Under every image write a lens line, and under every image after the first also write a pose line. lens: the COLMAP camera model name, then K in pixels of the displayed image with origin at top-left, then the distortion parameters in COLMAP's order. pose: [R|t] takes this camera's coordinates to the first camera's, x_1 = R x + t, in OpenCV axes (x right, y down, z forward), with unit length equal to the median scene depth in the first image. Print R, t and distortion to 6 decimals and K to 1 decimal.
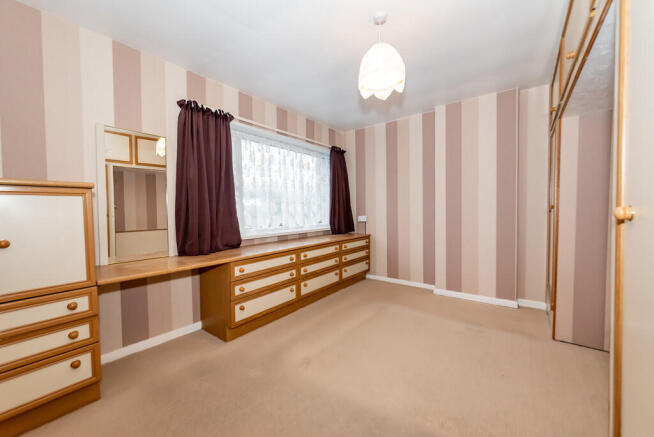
lens RADIAL K [[260.3, 0, 327.0], [0, 260.3, 218.5], [0, 0, 1]] dist [0.000976, 0.000069]
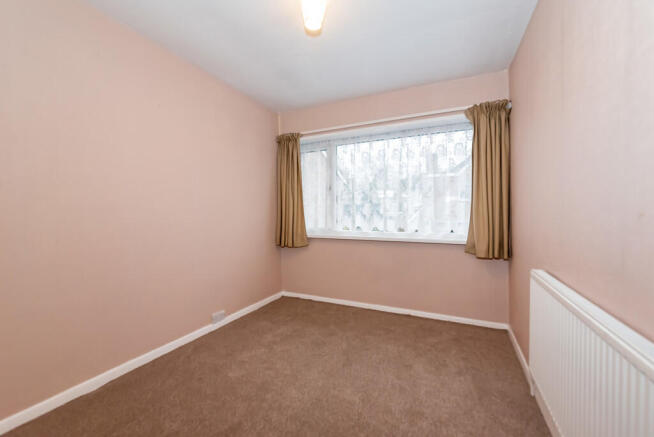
lens RADIAL K [[260.3, 0, 327.0], [0, 260.3, 218.5], [0, 0, 1]] dist [0.000976, 0.000069]
pose [[0.203289, 0.022405, -0.978862, 0.642510], [-0.040771, 0.999065, 0.014400, -0.014424], [0.978270, 0.036982, 0.204012, 0.655386]]
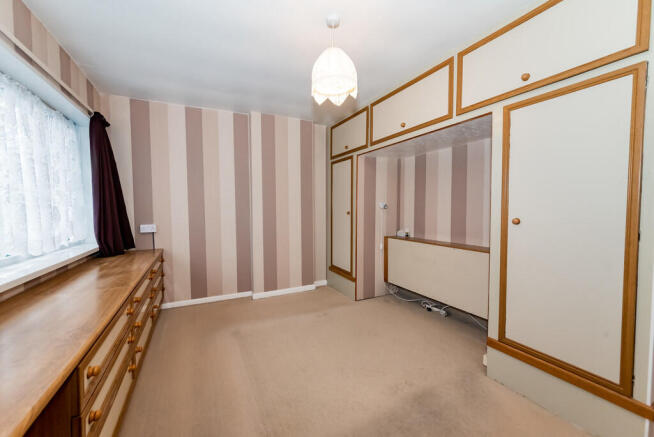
lens RADIAL K [[260.3, 0, 327.0], [0, 260.3, 218.5], [0, 0, 1]] dist [0.000976, 0.000069]
pose [[0.443768, -0.023214, 0.895841, -0.345217], [0.034643, 0.999362, 0.008735, -0.017591], [-0.895472, 0.027158, 0.444289, 0.304347]]
